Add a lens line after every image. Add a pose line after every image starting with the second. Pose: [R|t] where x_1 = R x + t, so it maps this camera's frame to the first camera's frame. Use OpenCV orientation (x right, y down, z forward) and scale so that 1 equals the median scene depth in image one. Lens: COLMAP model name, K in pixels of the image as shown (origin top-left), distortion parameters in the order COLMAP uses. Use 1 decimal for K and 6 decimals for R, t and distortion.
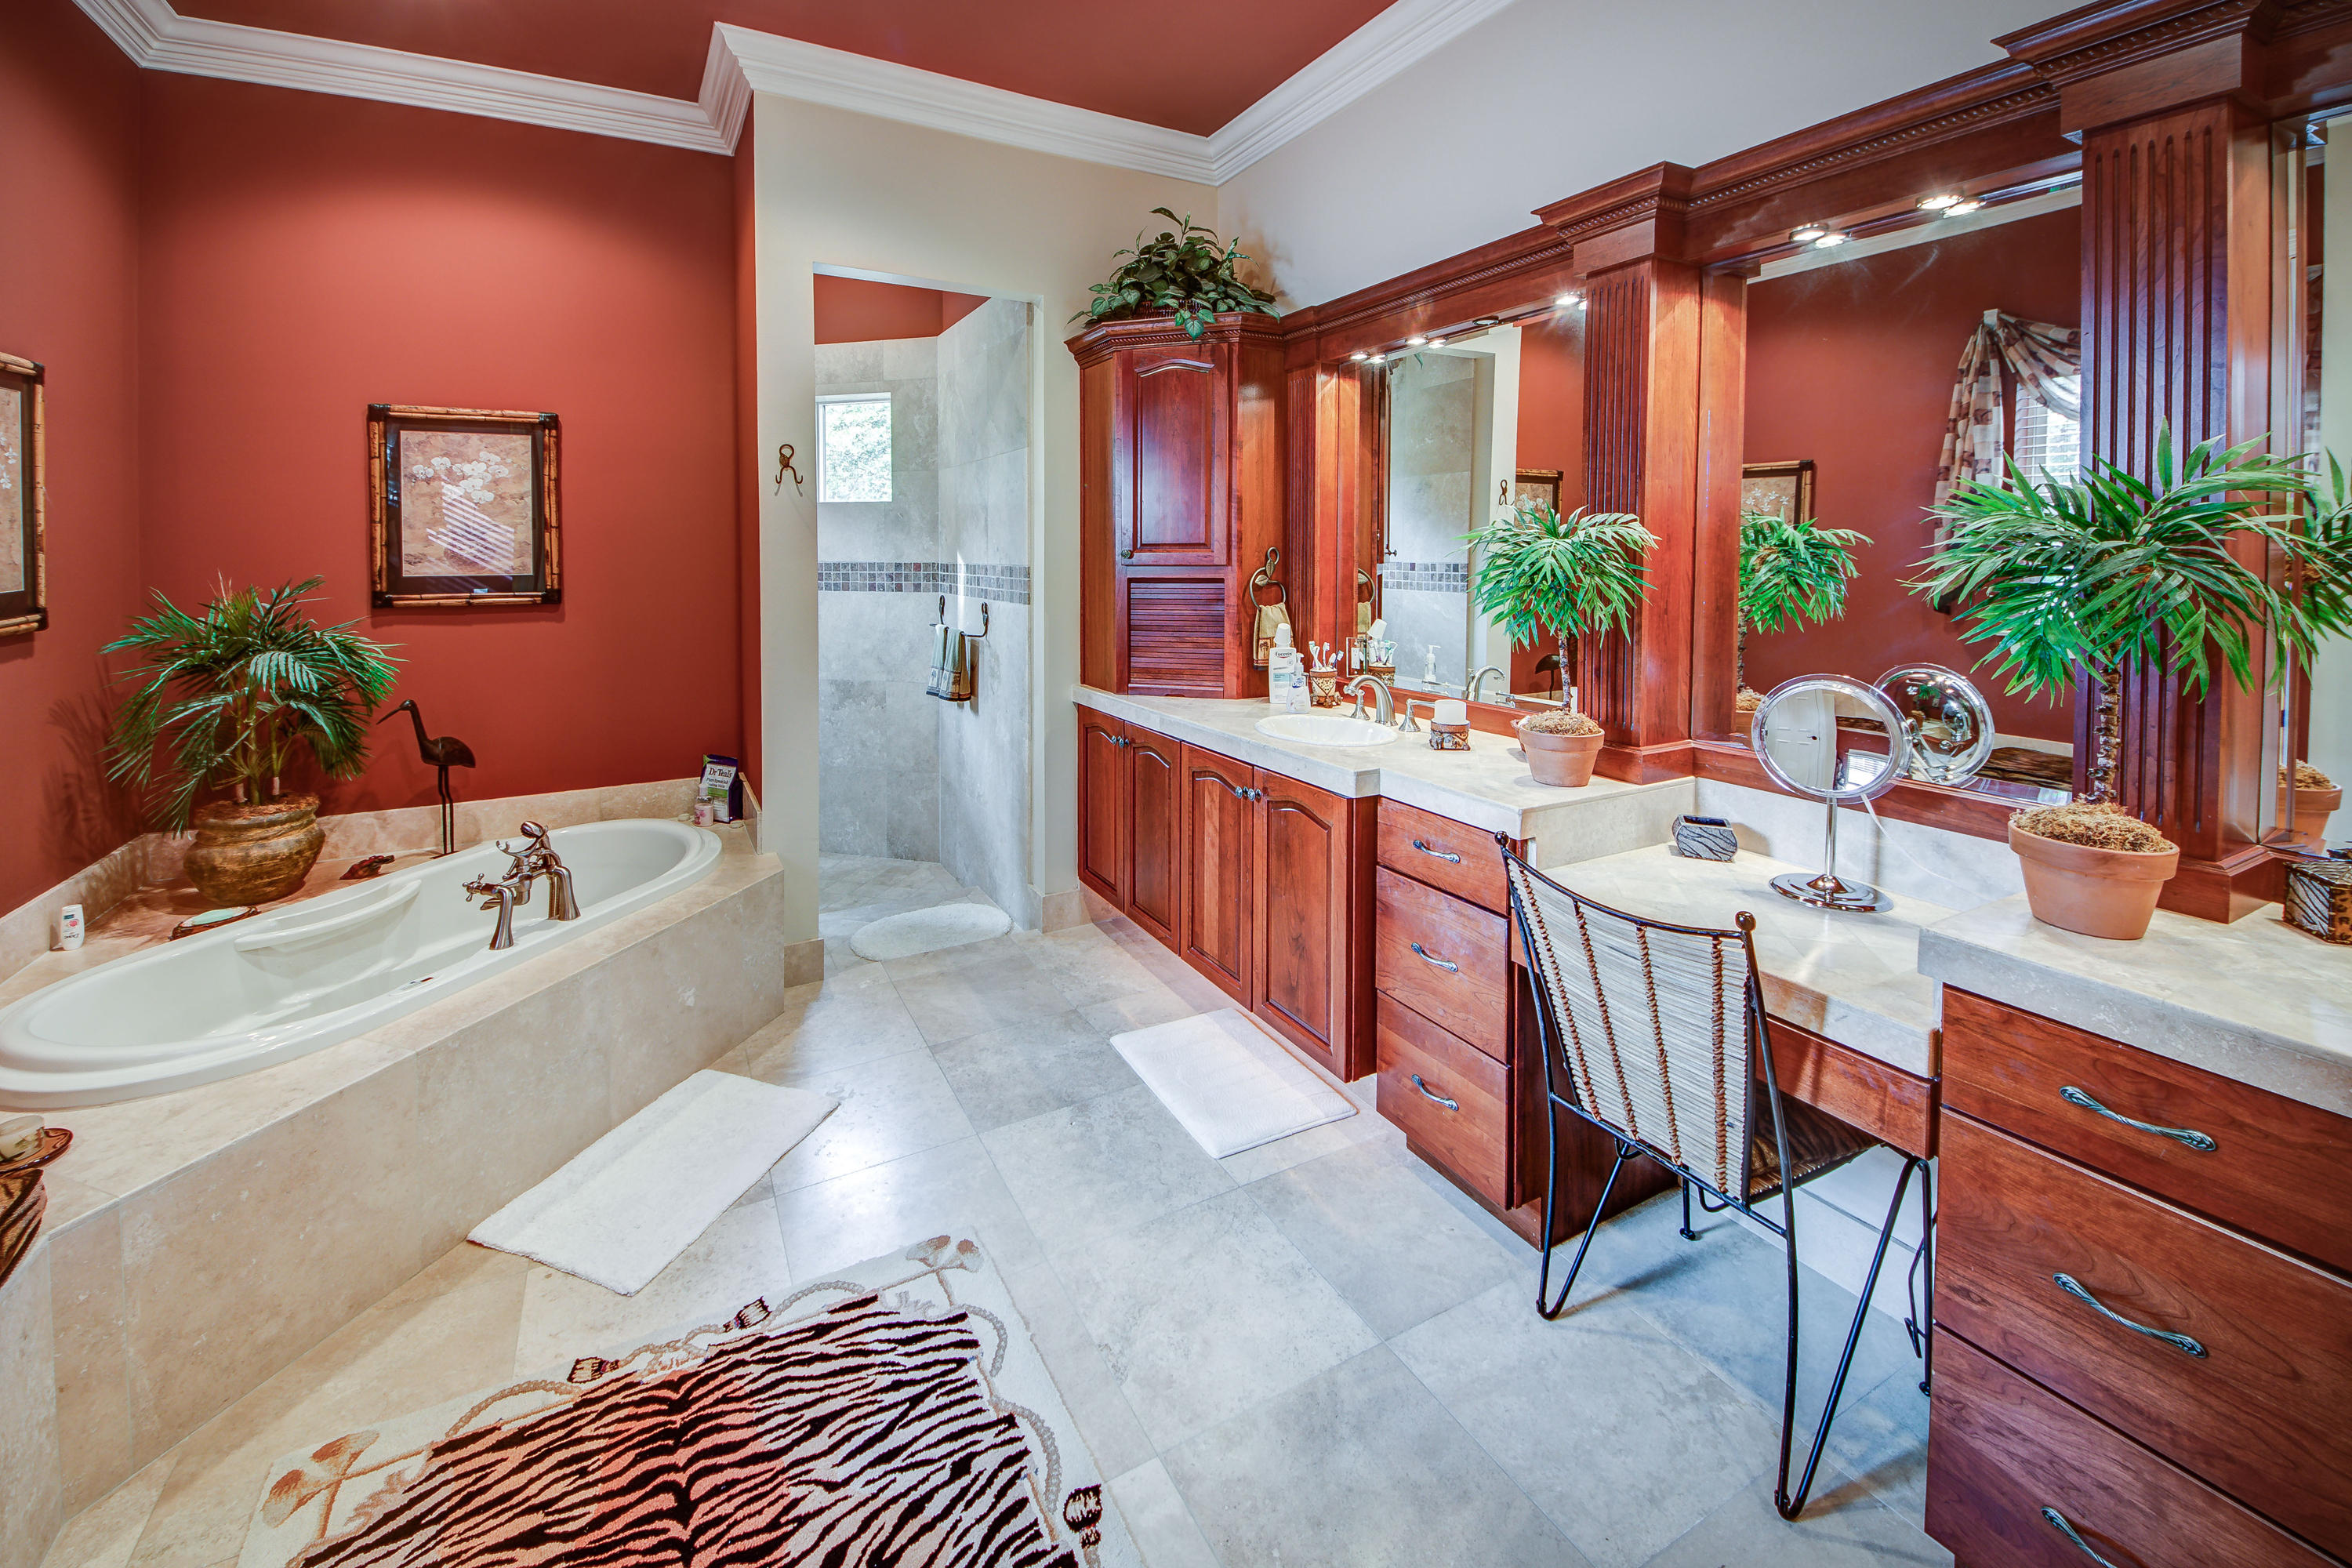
lens RADIAL K [[958.7, 0, 1333.3], [0, 958.7, 595.0], [0, 0, 1]] dist [0.003368, -0.005740]
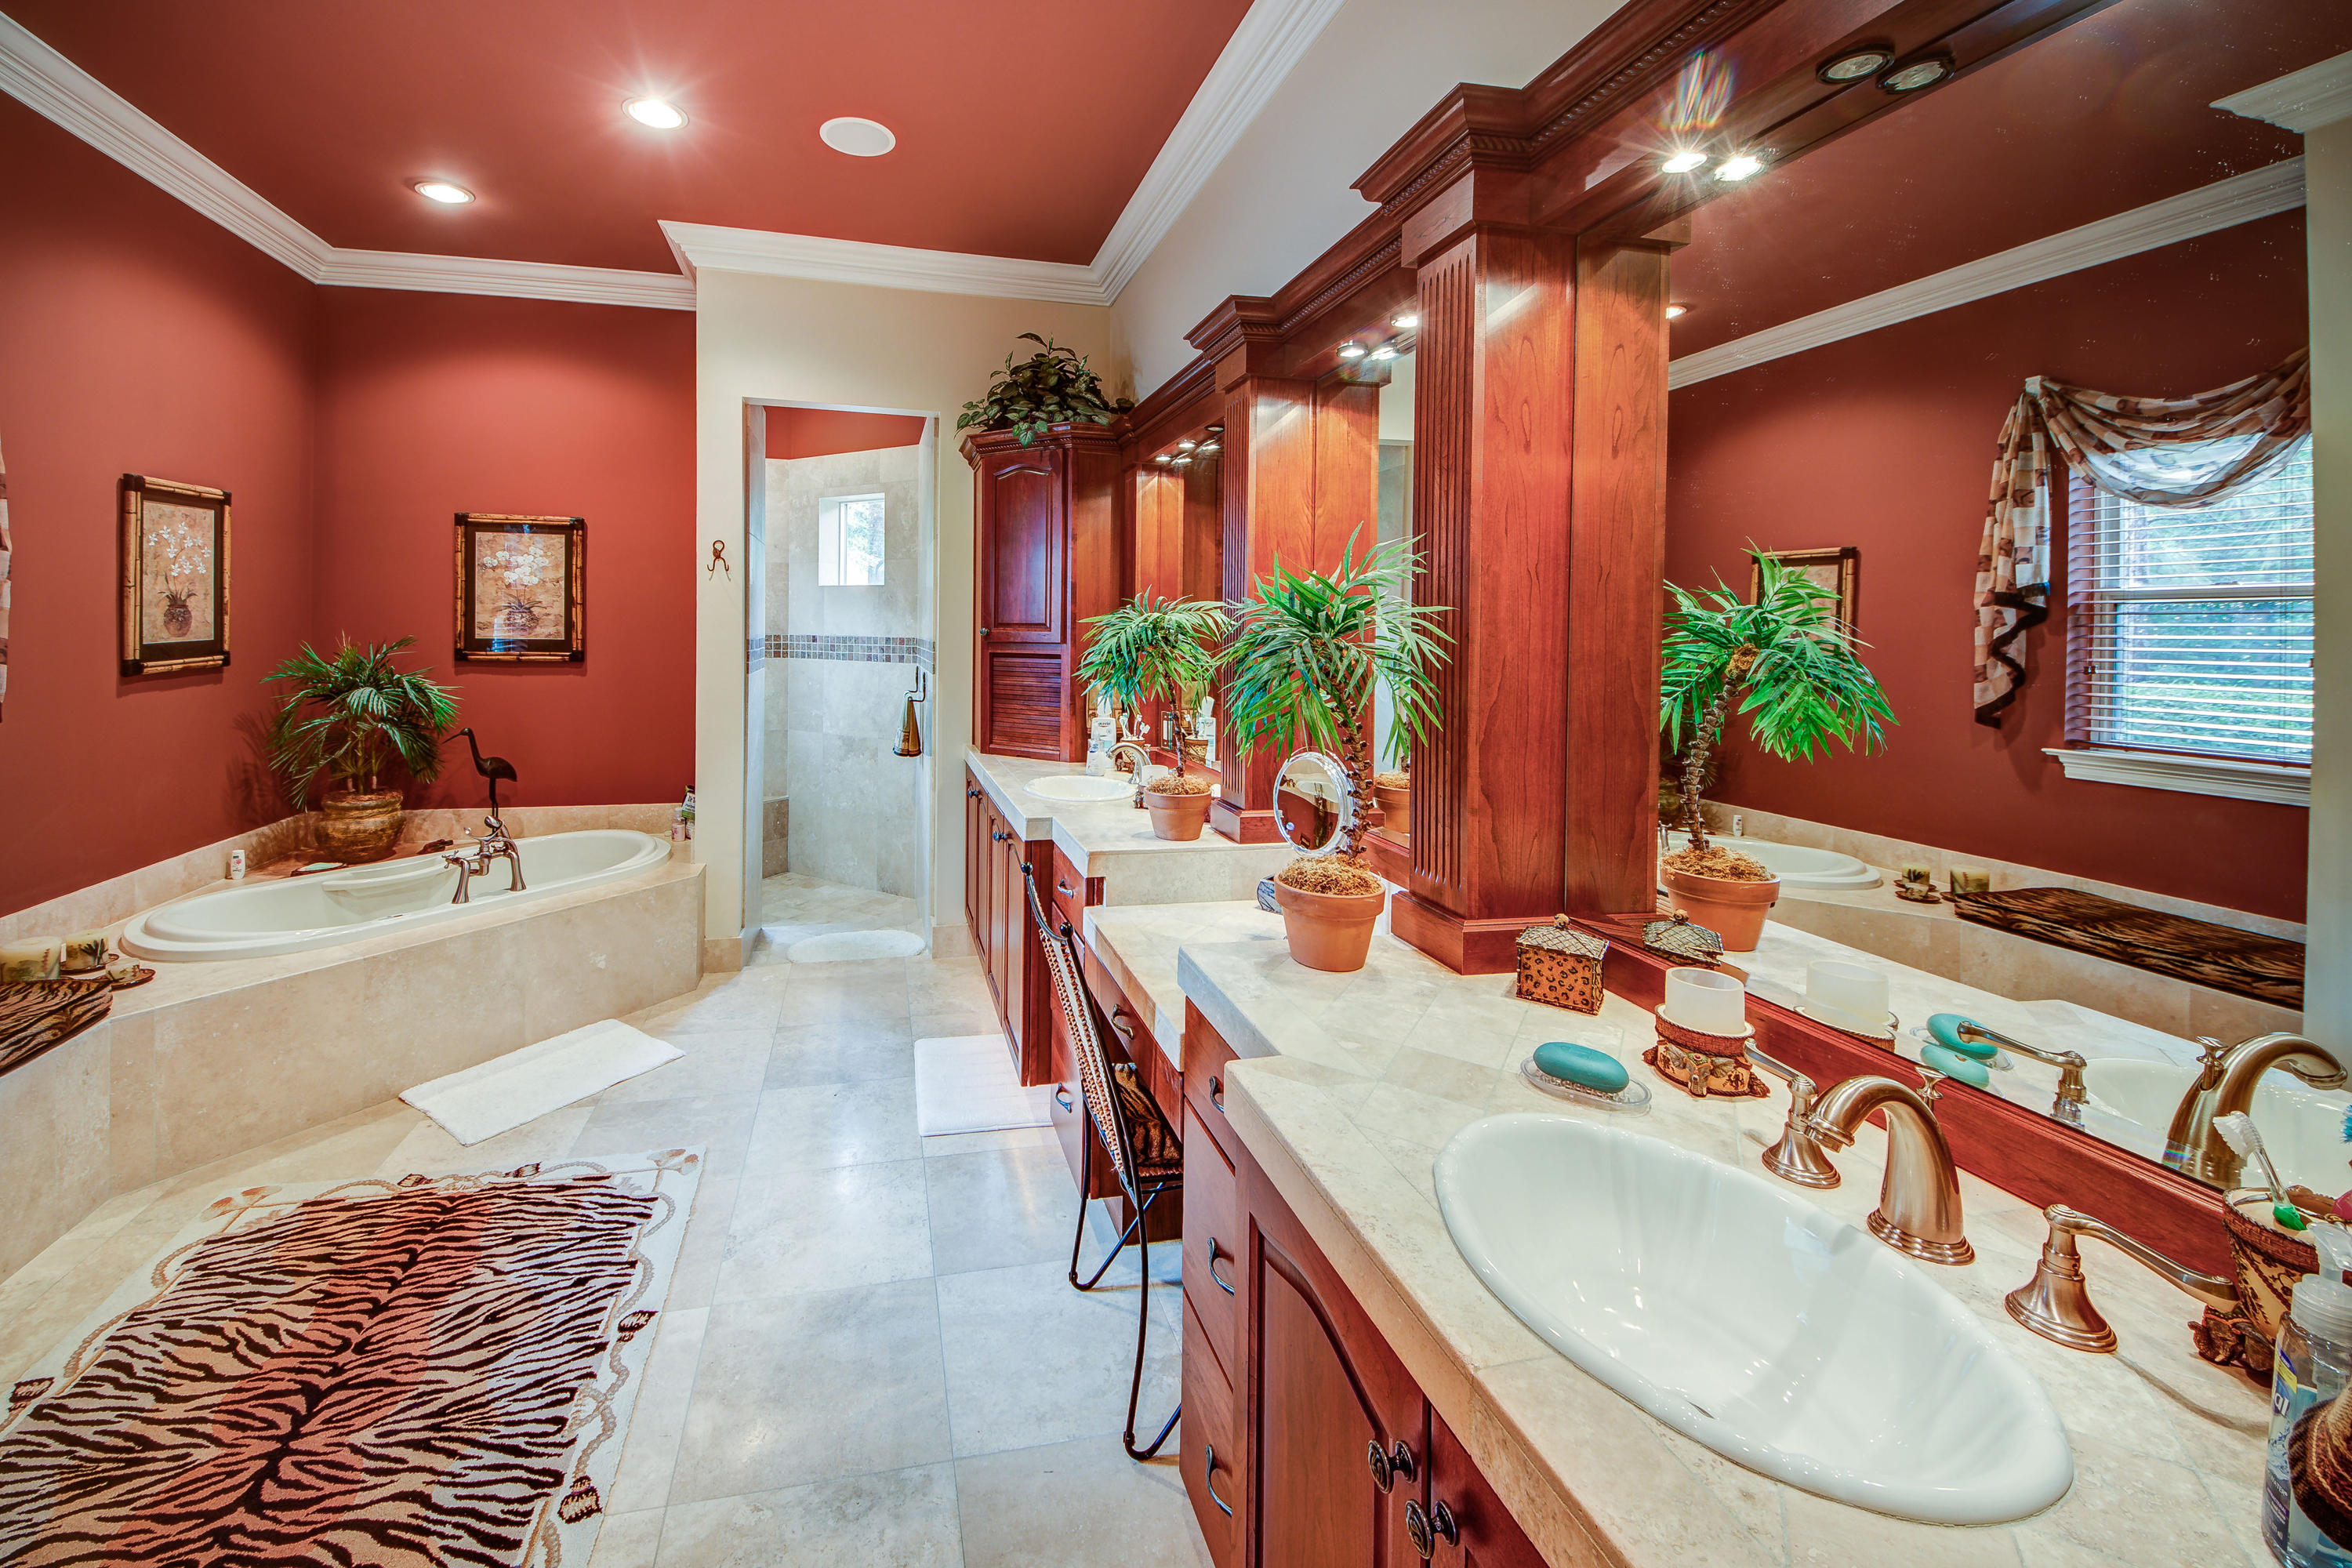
lens RADIAL K [[956.0, 0, 1198.1], [0, 956.0, 655.1], [0, 0, 1]] dist [0.001286, -0.010671]
pose [[0.968317, 0.024691, -0.248502, 0.461367], [-0.031071, 0.999280, -0.021787, 0.003223], [0.247785, 0.028818, 0.968386, -0.080355]]
